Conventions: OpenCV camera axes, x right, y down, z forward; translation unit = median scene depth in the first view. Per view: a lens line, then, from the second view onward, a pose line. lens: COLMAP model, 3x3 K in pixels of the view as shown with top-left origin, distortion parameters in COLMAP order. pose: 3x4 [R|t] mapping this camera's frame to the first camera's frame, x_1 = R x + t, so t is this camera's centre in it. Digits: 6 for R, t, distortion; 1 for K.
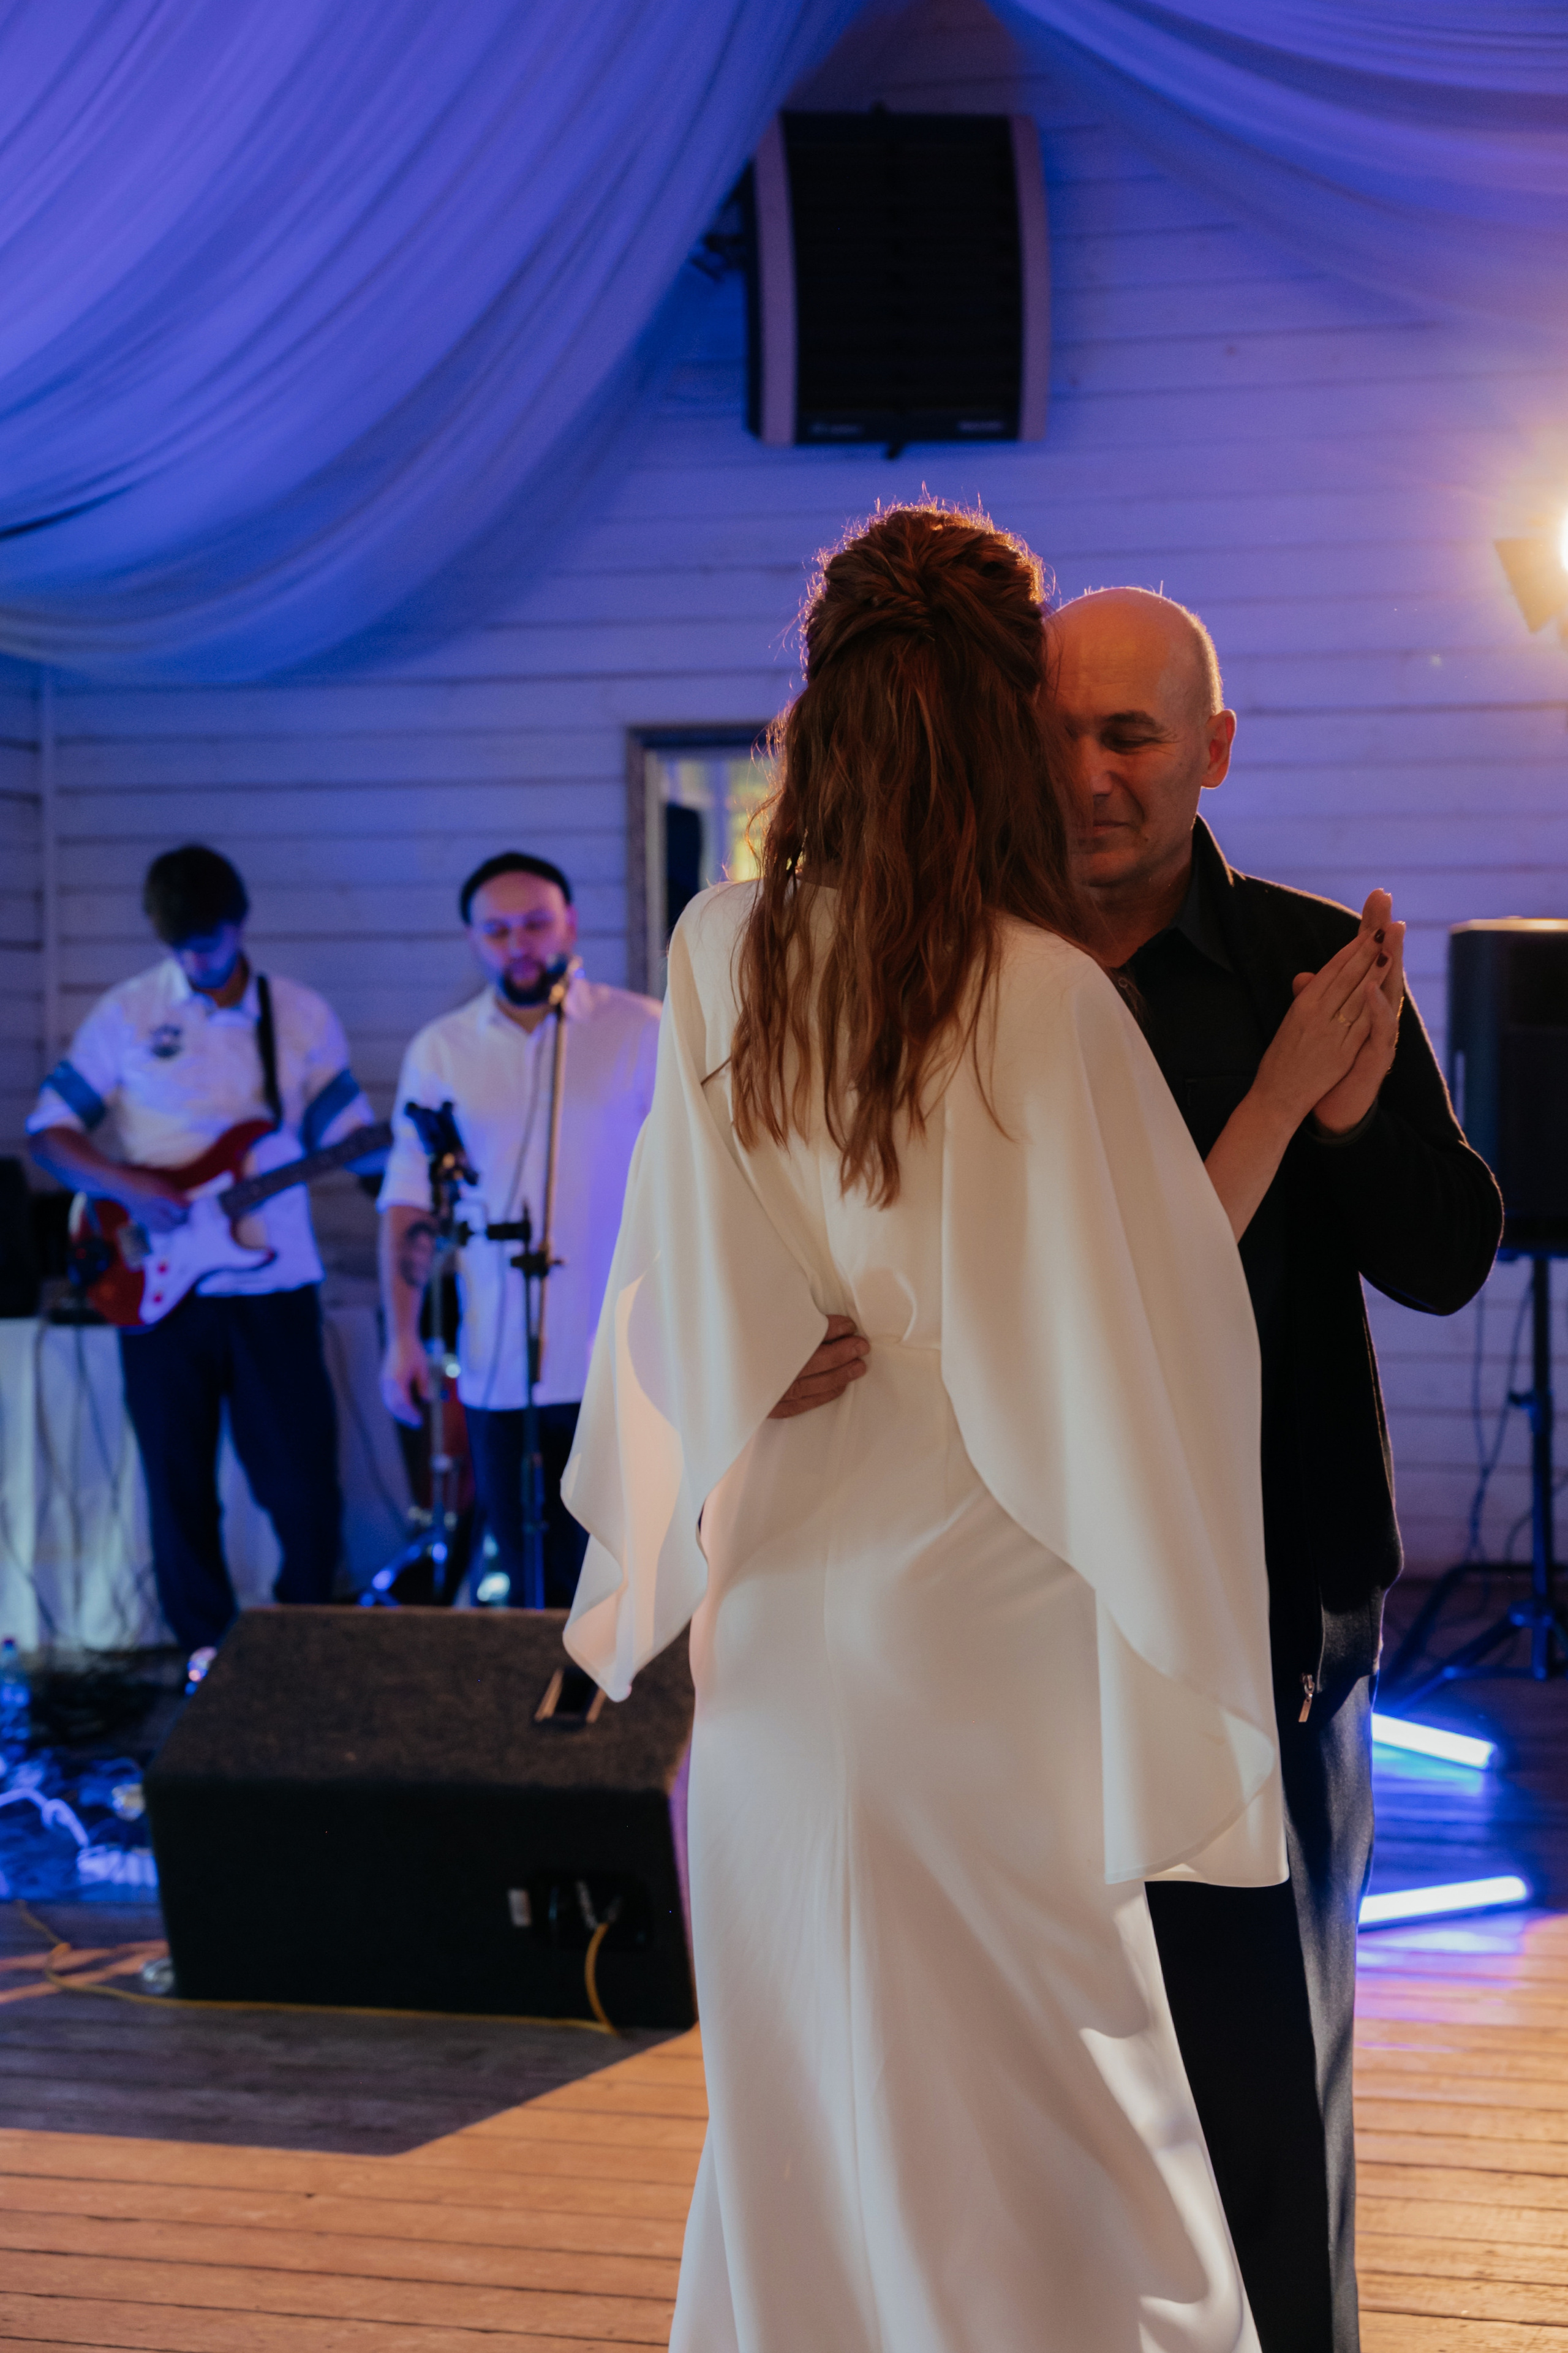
lens RADIAL K [[4000.1, 0, 791.6], [0, 4000.1, 1177.0], [0, 0, 1]] dist [0.027620, 0.000000]
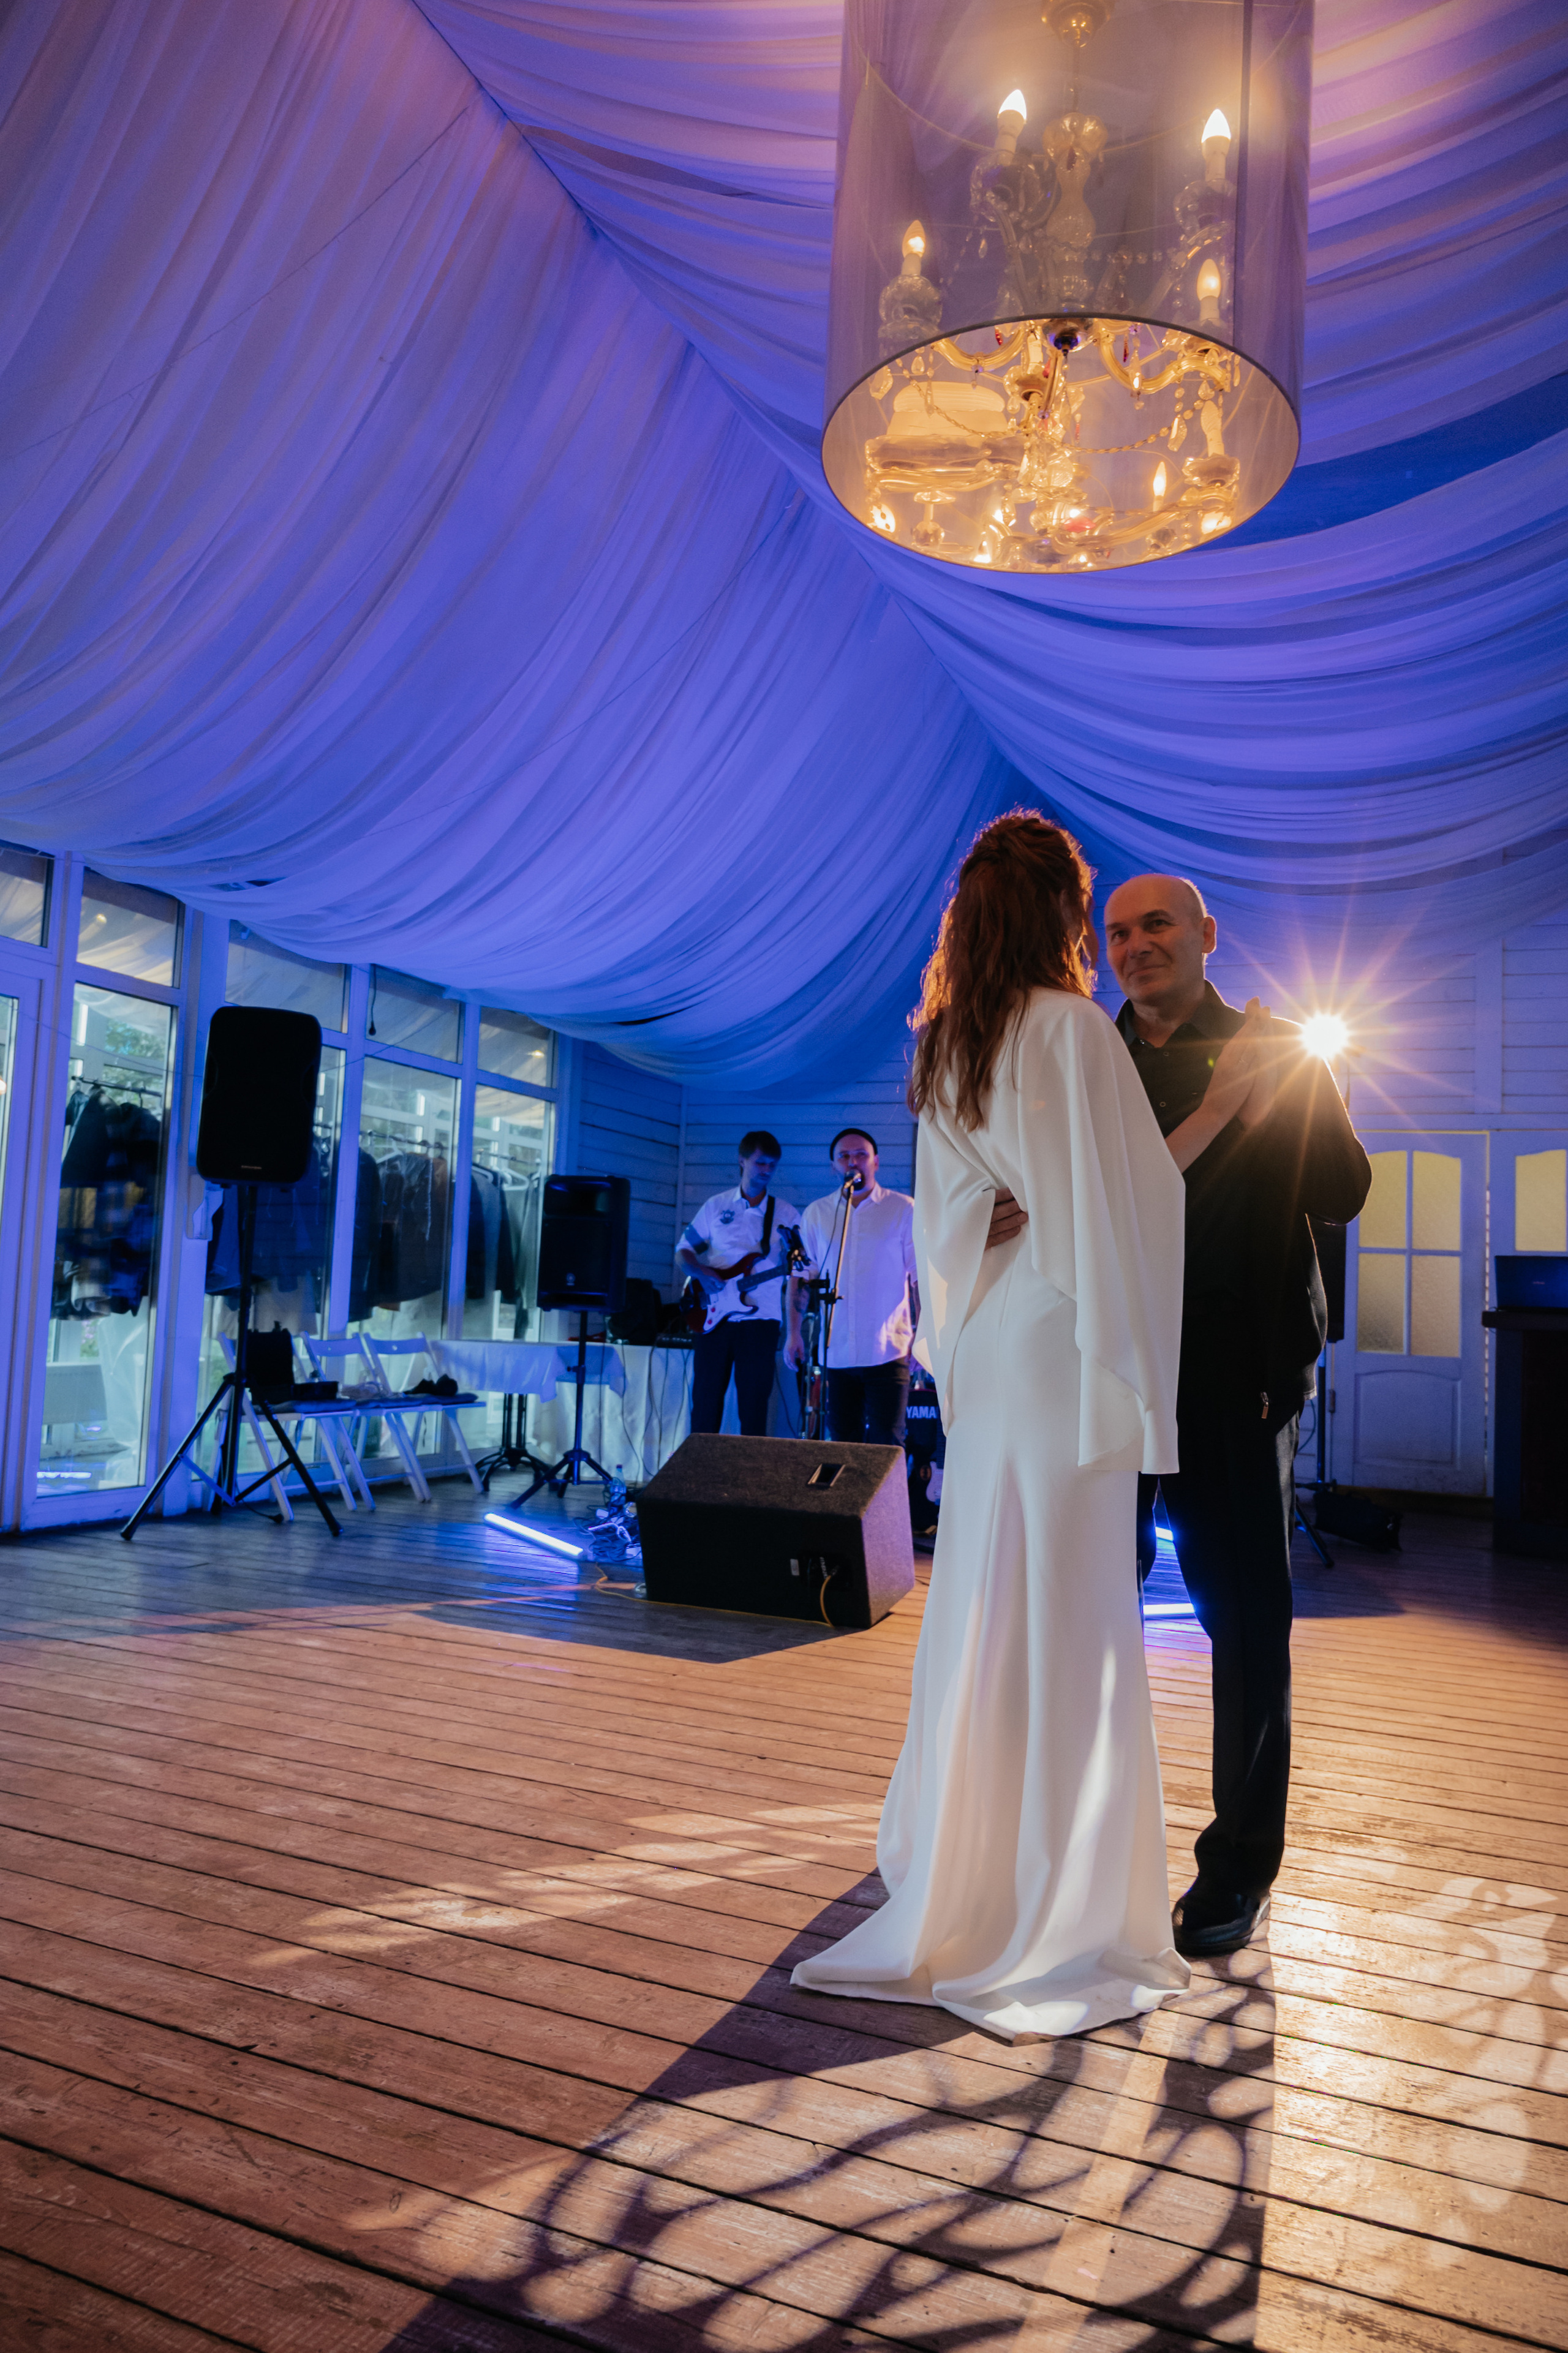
lens RADIAL K [[1565.4, 0, 787.0], [0, 1565.4, 1166.6], [0, 0, 1]] dist [-0.006014, -0.004417]
pose [[0.988367, 0.037971, -0.147269, 0.034338], [-0.056155, 0.991020, -0.121353, 0.047693], [0.141339, 0.128211, 0.981624, 0.080157]]
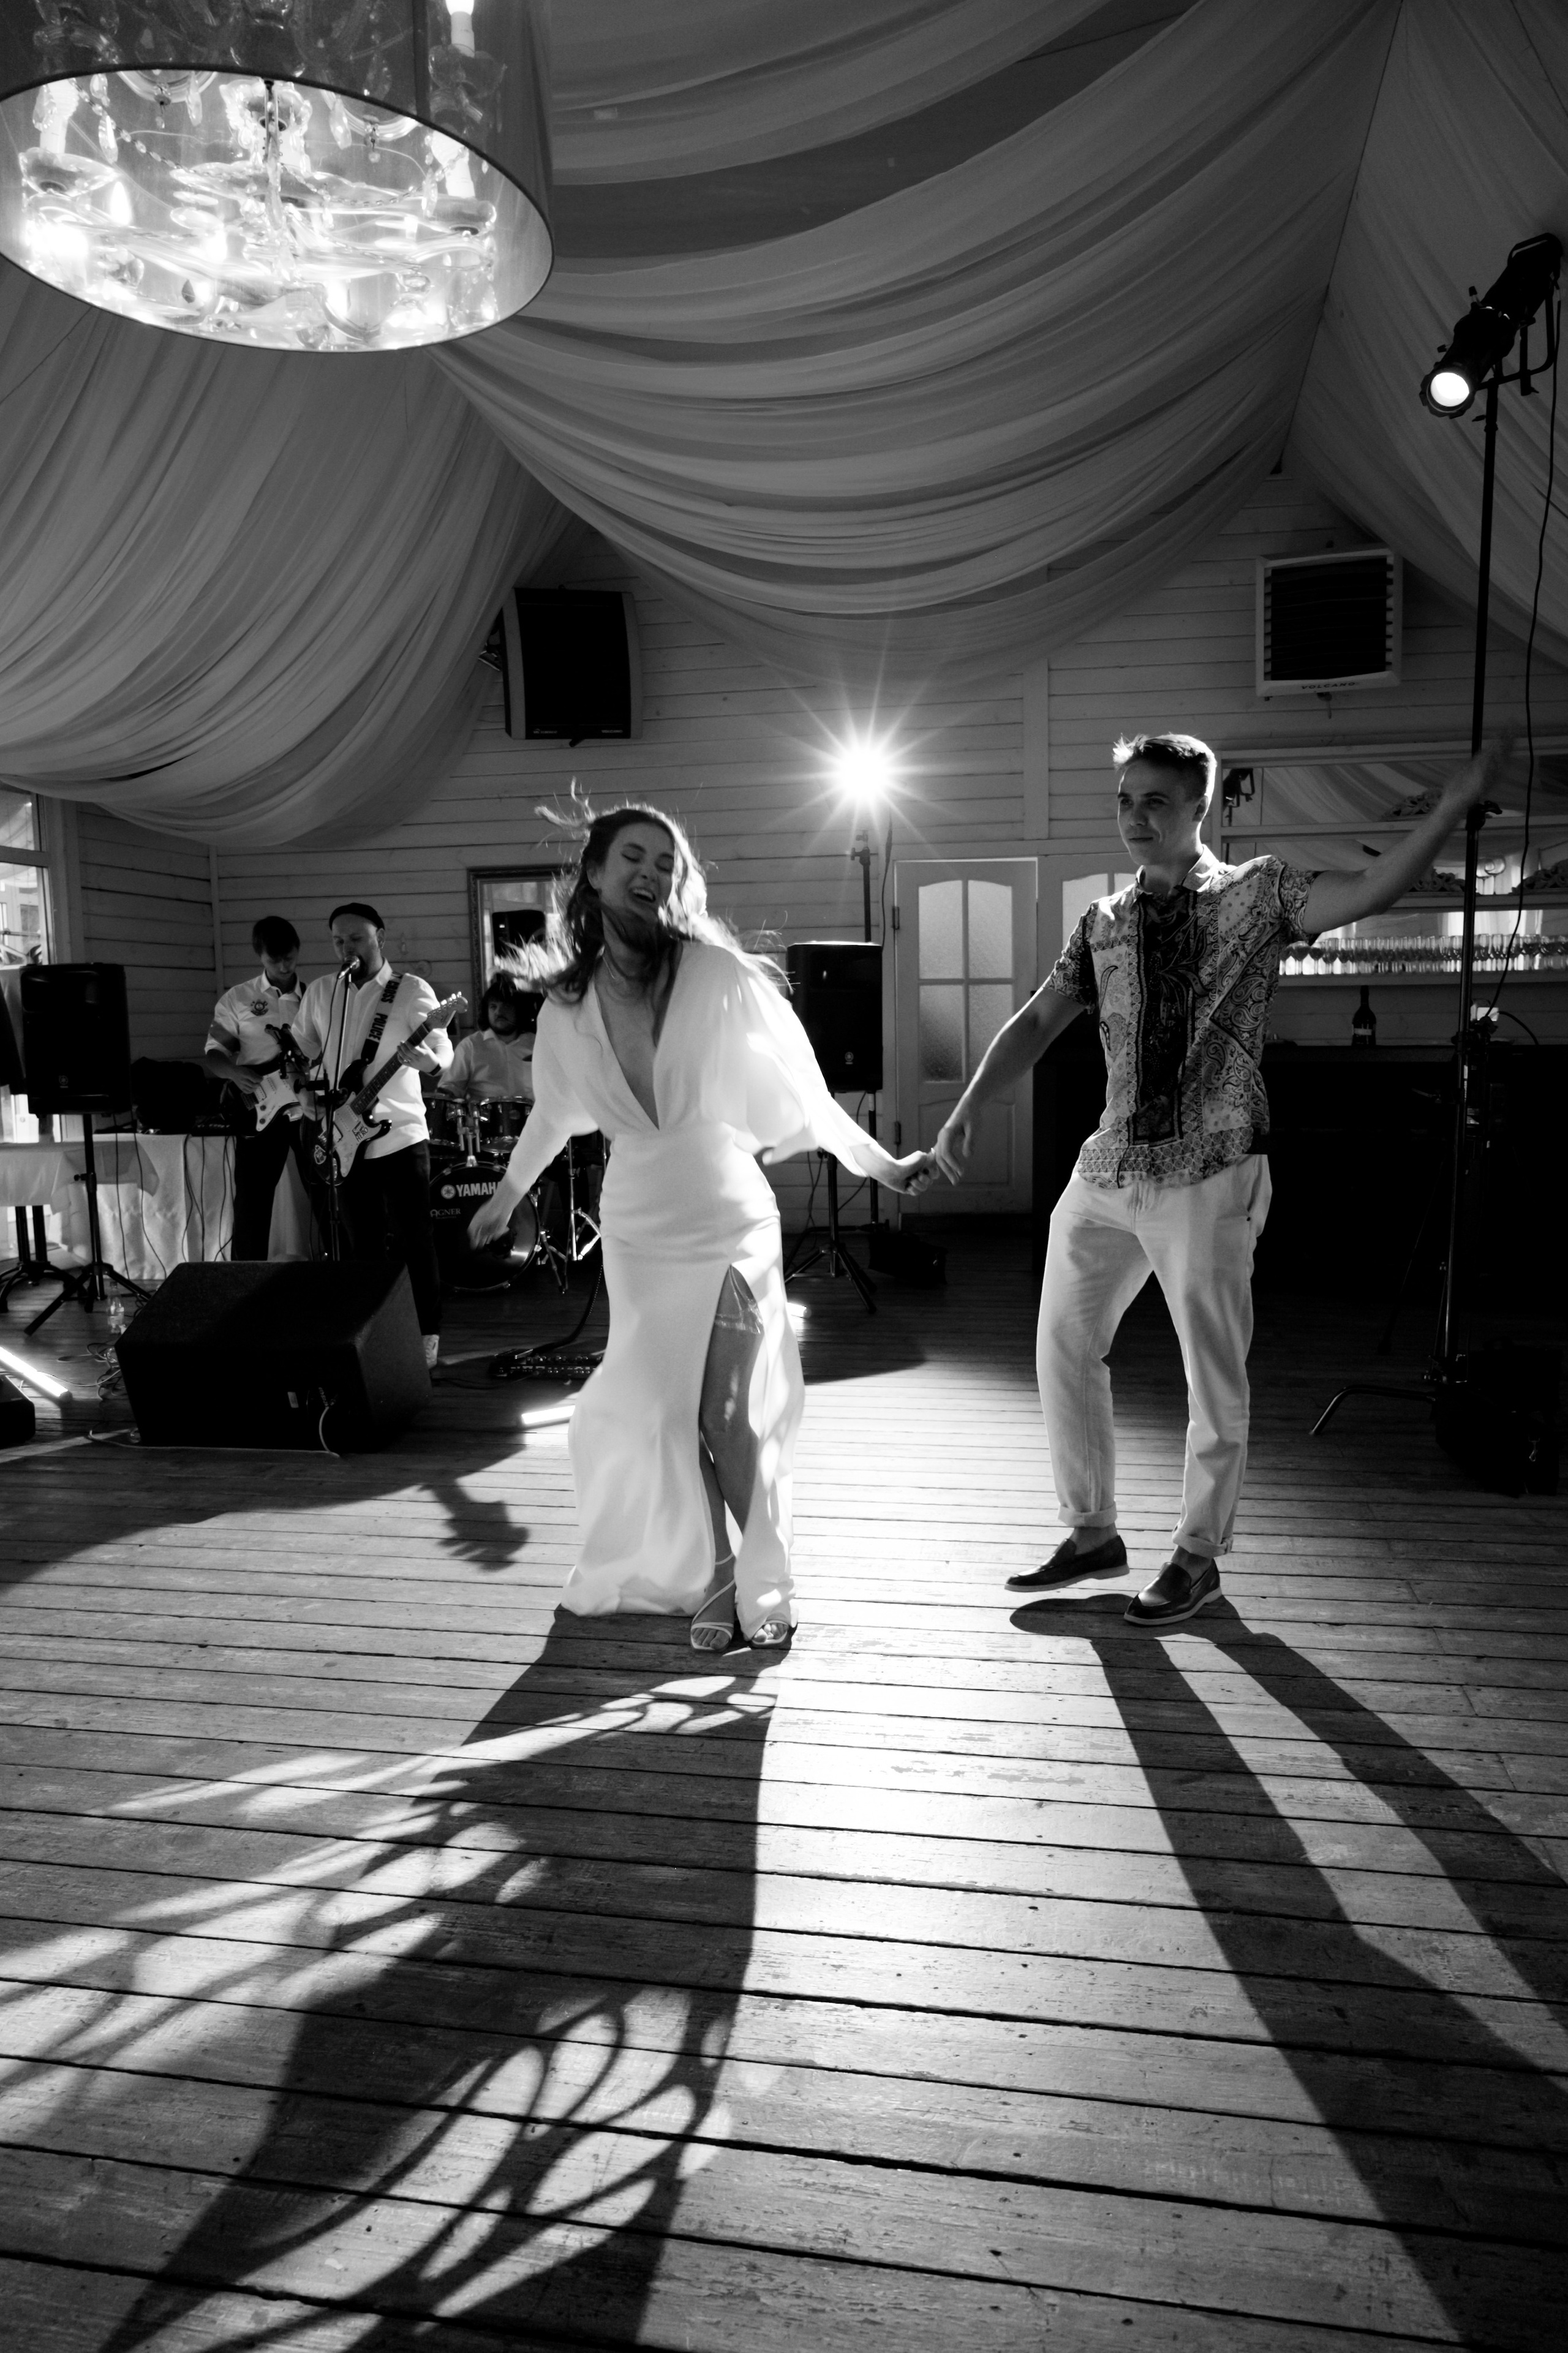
lens RADIAL K [[1609.6, 0, 779.1], [0, 1609.6, 1167.2], [0, 0, 1]] dist [-0.006707, -0.004480]
pose [[0.997131, -0.021218, 0.072667, 0.092887], [0.017004, 0.998165, 0.058117, 0.009670], [-0.073767, -0.056715, 0.995662, 0.096636]]
